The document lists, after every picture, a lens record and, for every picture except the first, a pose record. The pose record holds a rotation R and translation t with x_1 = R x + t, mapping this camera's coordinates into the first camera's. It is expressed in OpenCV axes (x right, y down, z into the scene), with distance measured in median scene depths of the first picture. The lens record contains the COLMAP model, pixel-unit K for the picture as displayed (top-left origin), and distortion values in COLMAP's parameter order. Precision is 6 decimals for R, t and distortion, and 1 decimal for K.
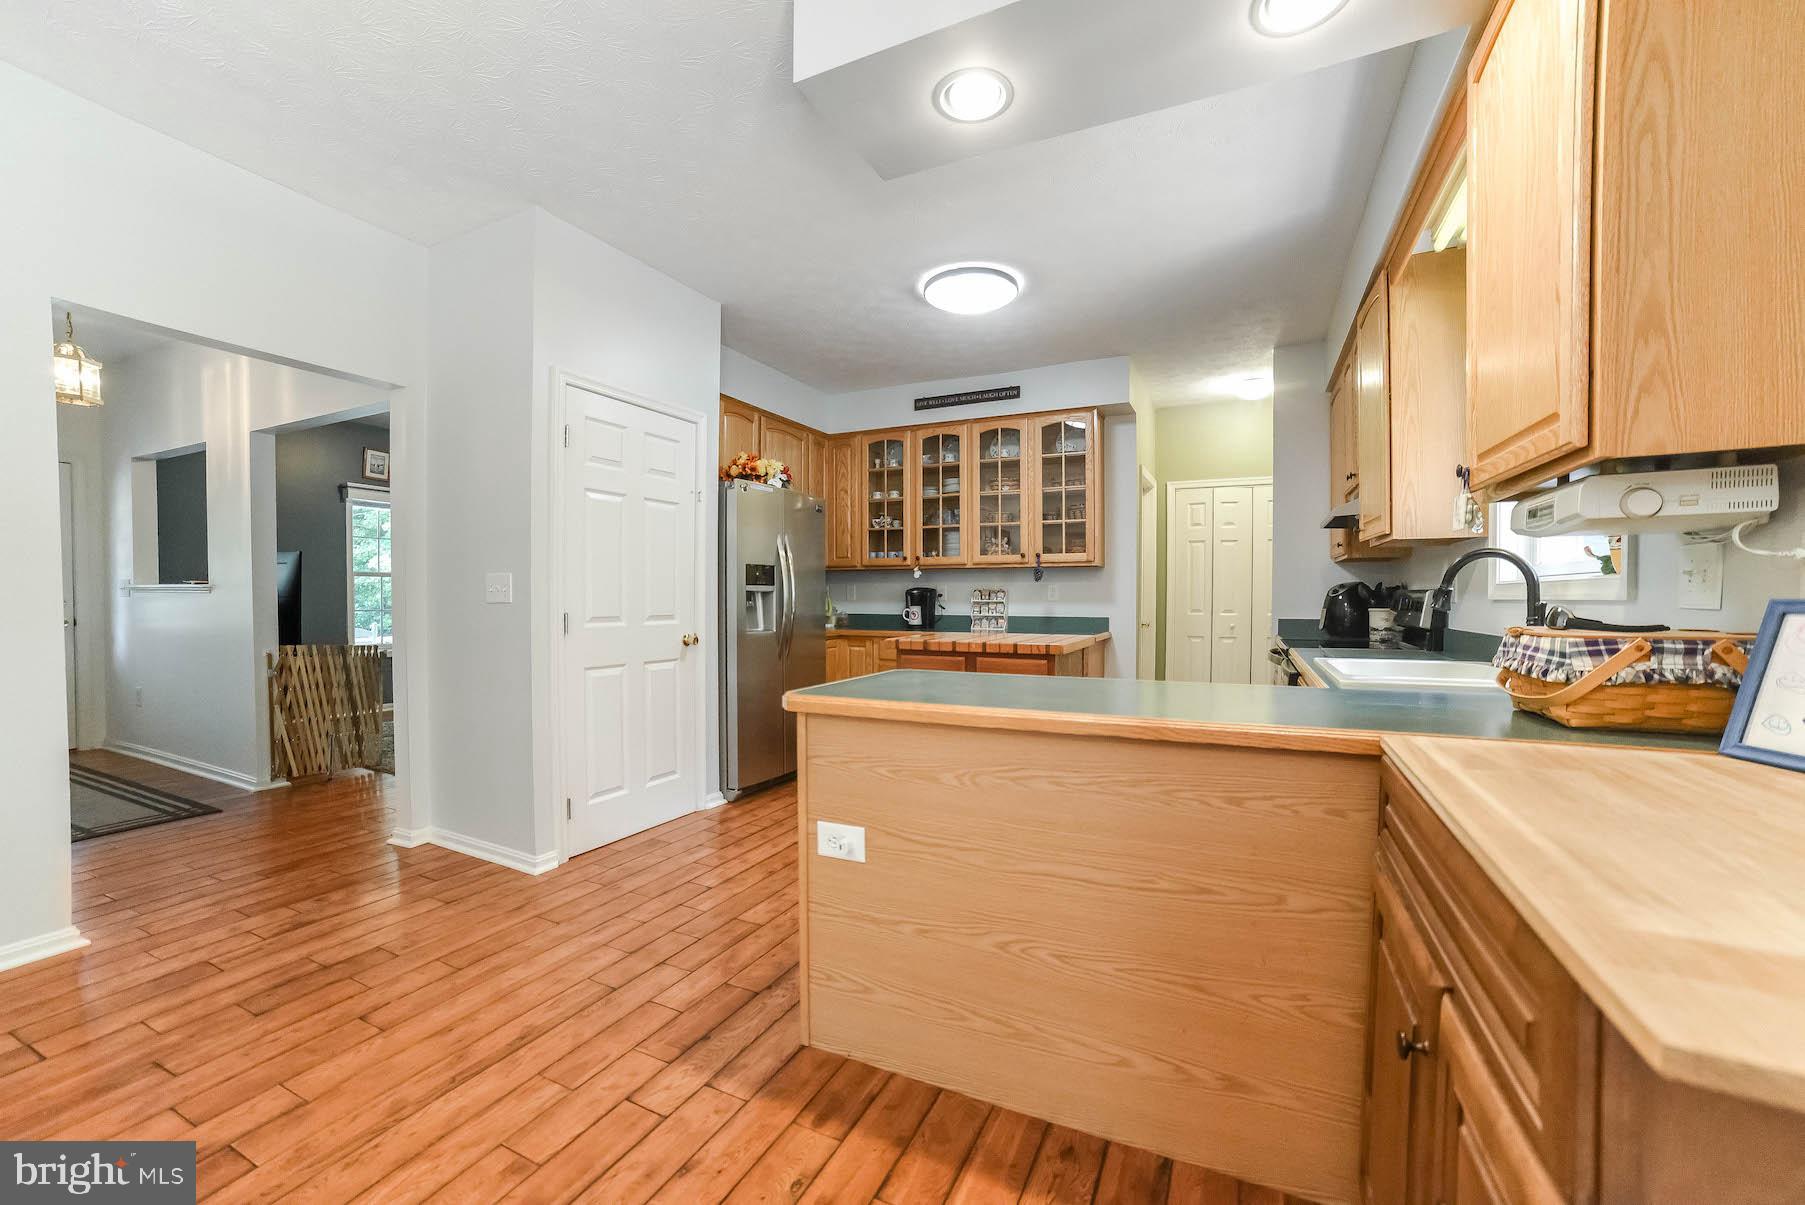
lens RADIAL K [[717.6, 0, 903.8], [0, 717.6, 612.1], [0, 0, 1]] dist [-0.091366, 0.036020]
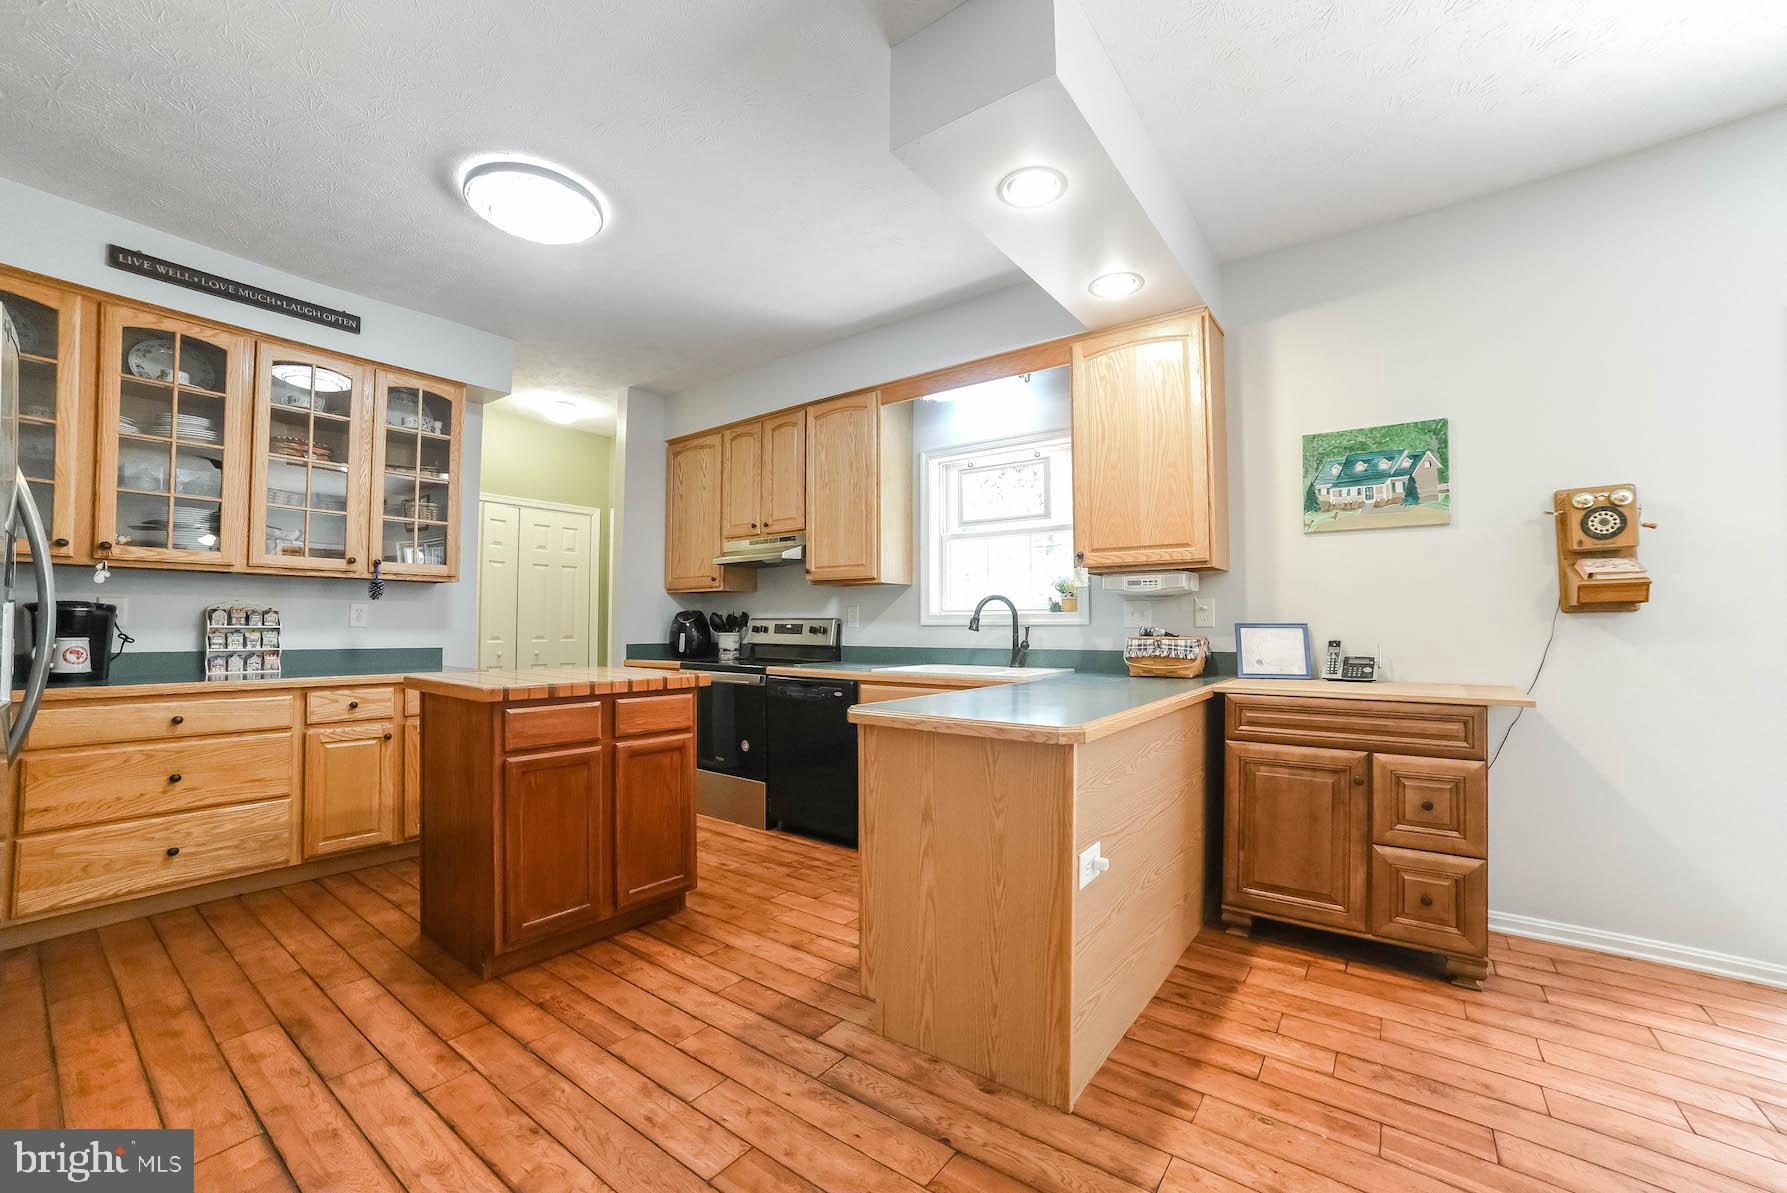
lens RADIAL K [[710.5, 0, 894.8], [0, 710.5, 606.1], [0, 0, 1]] dist [-0.091366, 0.036020]
pose [[0.188749, 0.027961, 0.981627, -0.363579], [0.018878, 0.999307, -0.032095, -0.004564], [-0.981844, 0.024589, 0.188090, 0.351088]]
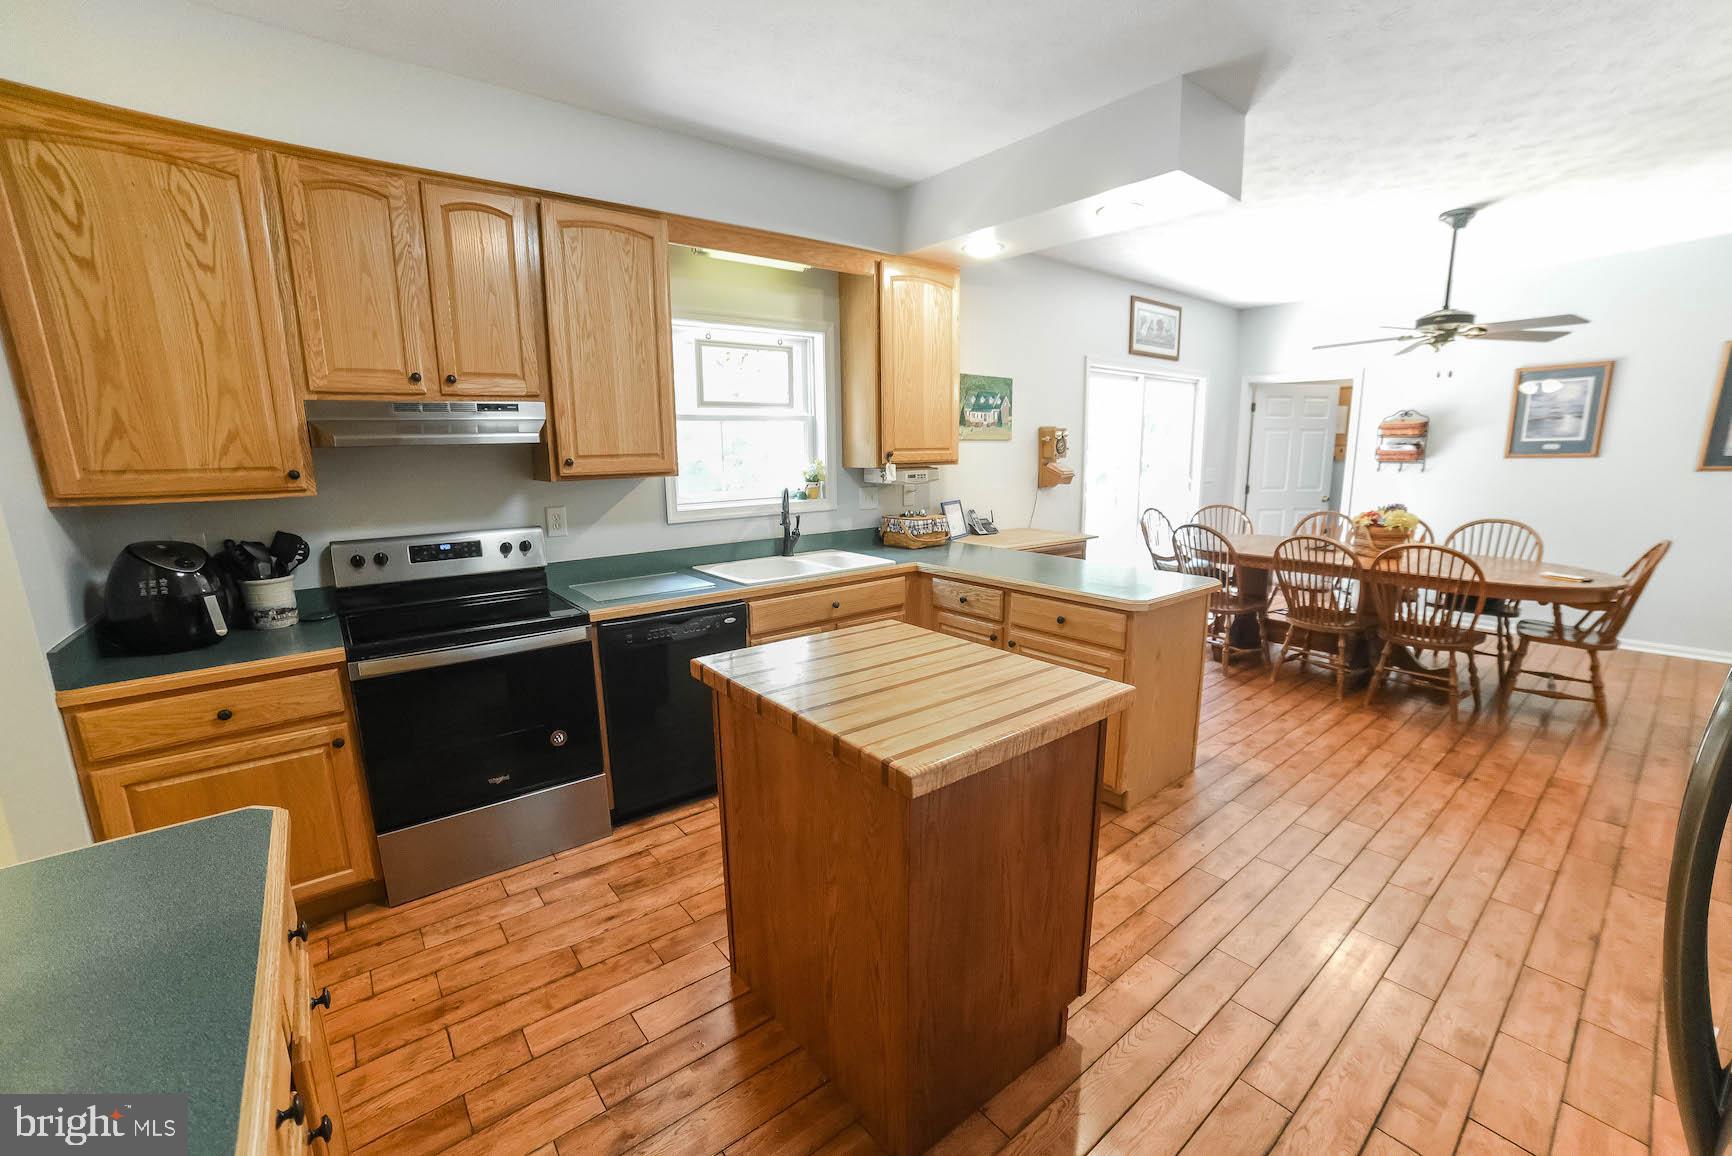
lens RADIAL K [[704.1, 0, 871.7], [0, 704.1, 585.8], [0, 0, 1]] dist [-0.082771, 0.031240]
pose [[-0.899385, -0.072582, 0.431089, -0.042057], [0.022665, 0.977052, 0.211793, -0.084802], [-0.436569, 0.200255, -0.877101, 0.967836]]
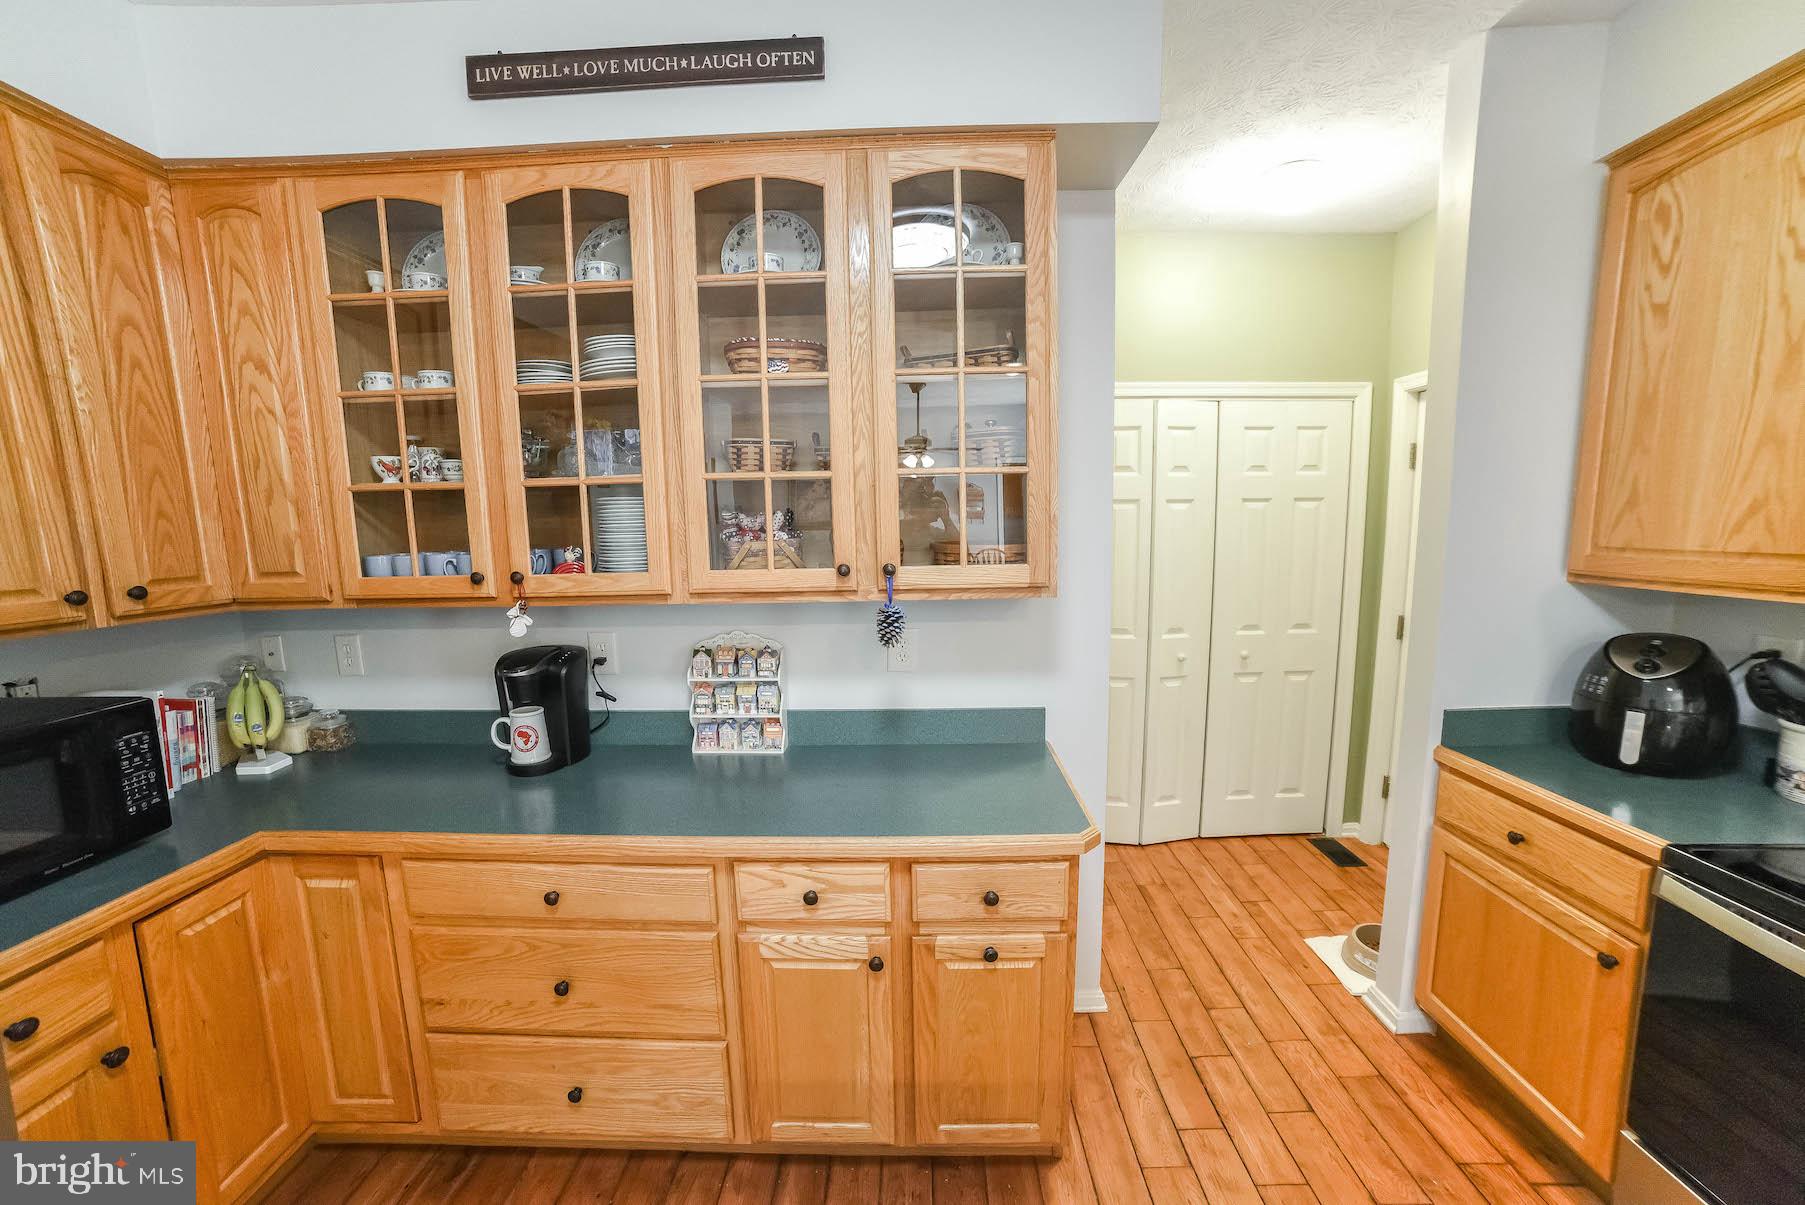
lens RADIAL K [[717.6, 0, 903.8], [0, 717.6, 612.1], [0, 0, 1]] dist [-0.091366, 0.036020]
pose [[0.909228, -0.073895, 0.409687, 0.049945], [0.027856, 0.992714, 0.117234, -0.095651], [-0.415365, -0.095180, 0.904662, 0.655080]]
